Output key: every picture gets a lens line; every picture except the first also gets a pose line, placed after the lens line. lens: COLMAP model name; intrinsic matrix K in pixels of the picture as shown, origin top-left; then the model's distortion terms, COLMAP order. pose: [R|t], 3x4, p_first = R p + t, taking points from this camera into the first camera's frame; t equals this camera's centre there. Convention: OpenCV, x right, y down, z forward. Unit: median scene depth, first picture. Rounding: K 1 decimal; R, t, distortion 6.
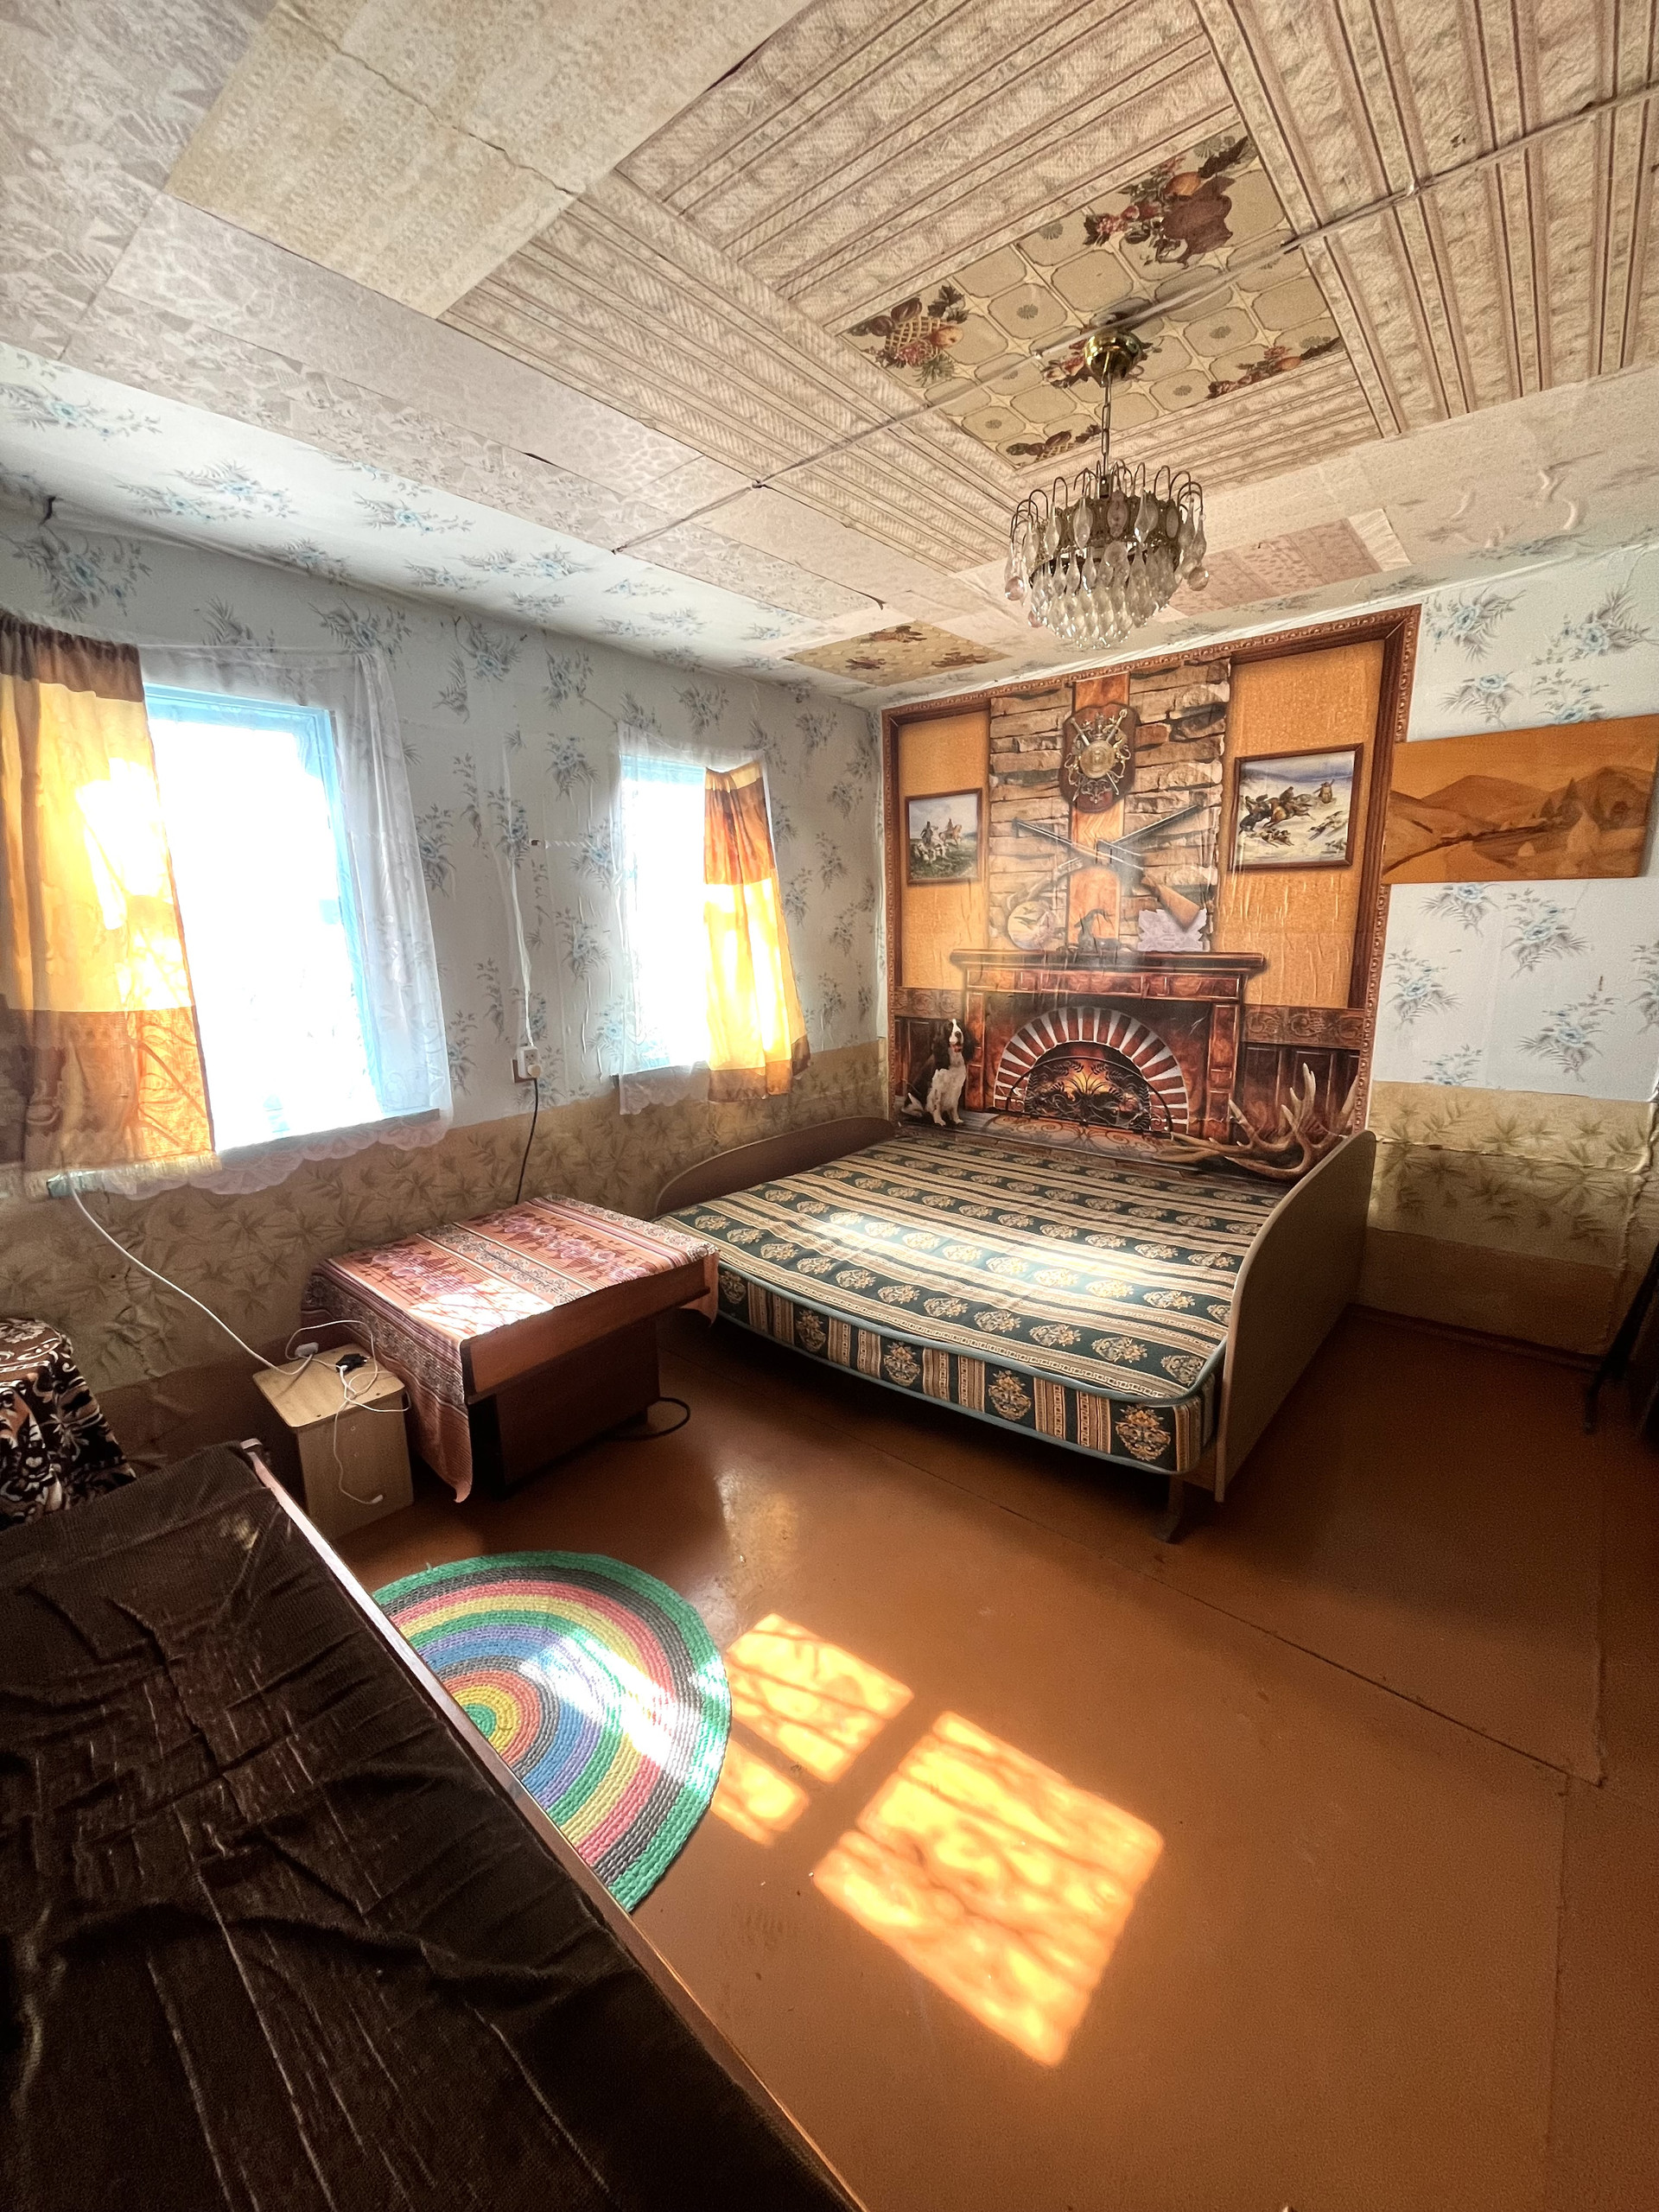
lens RADIAL K [[892.2, 0, 823.4], [0, 892.2, 1099.6], [0, 0, 1]] dist [-0.005526, -0.000117]
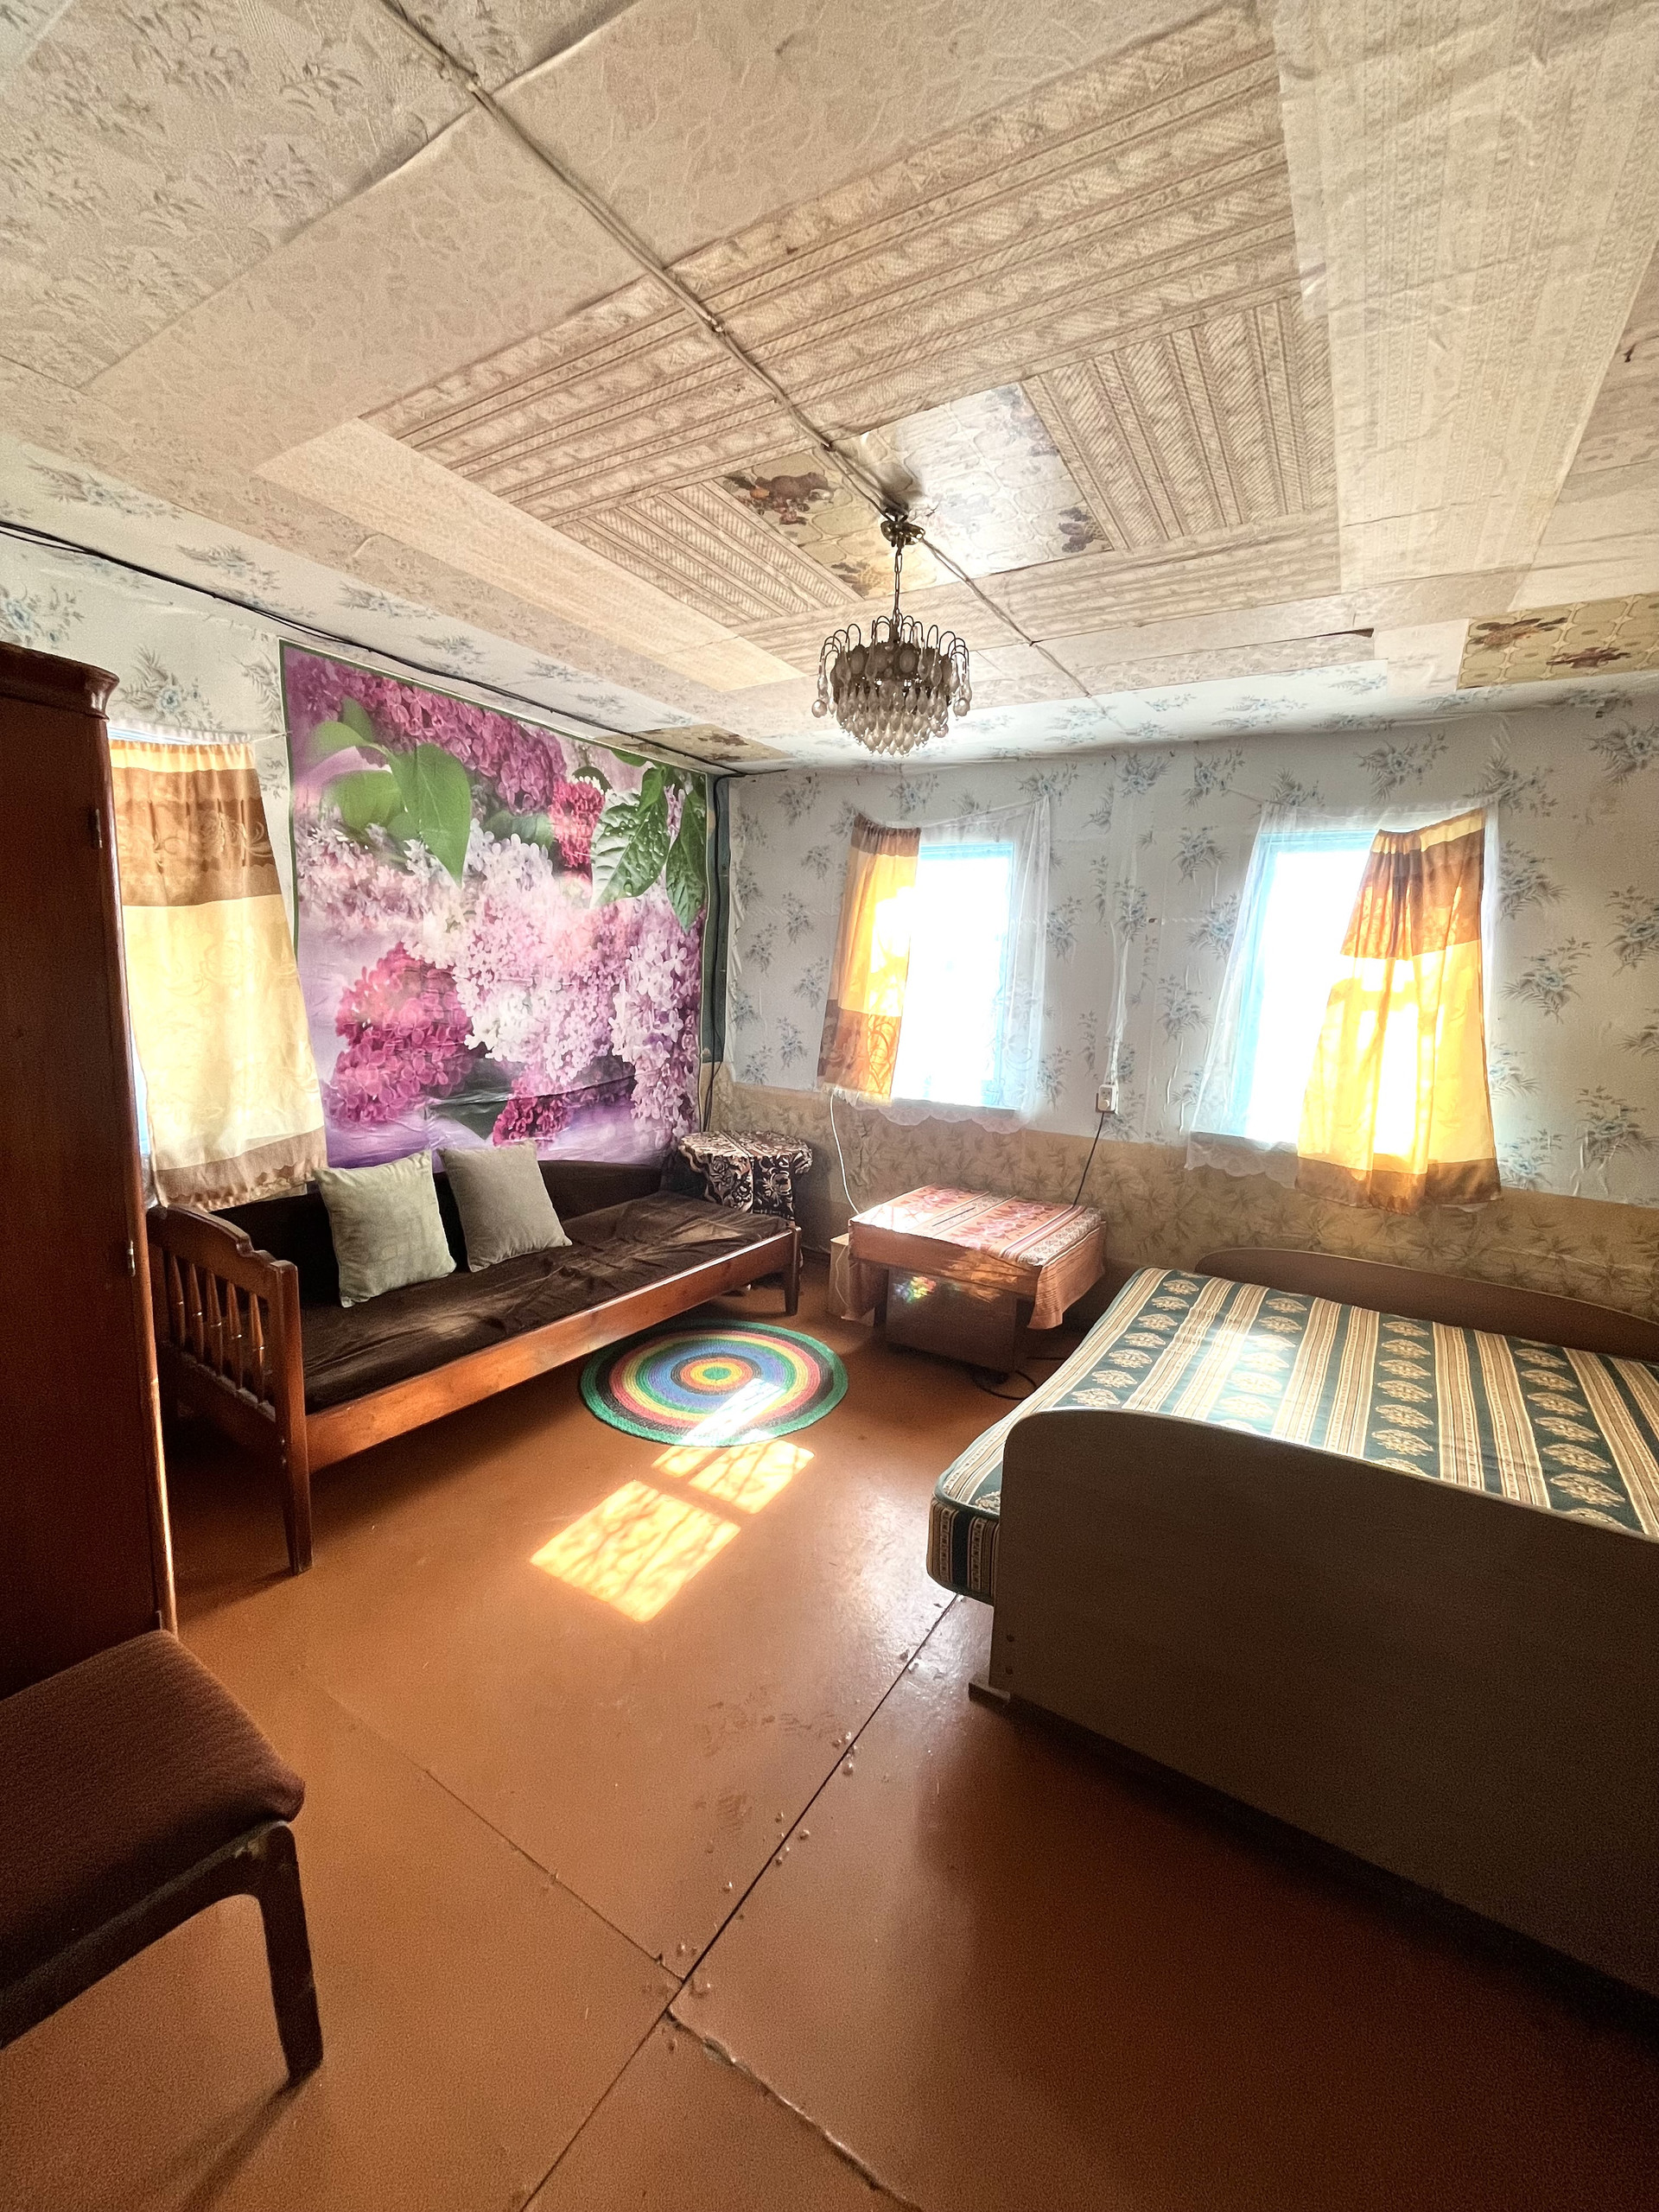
lens RADIAL K [[892.2, 0, 823.4], [0, 892.2, 1099.6], [0, 0, 1]] dist [-0.005526, -0.000117]
pose [[0.146162, 0.164947, -0.975412, 0.805774], [-0.246774, 0.960910, 0.125517, -0.097263], [0.957987, 0.222361, 0.181154, 0.408818]]
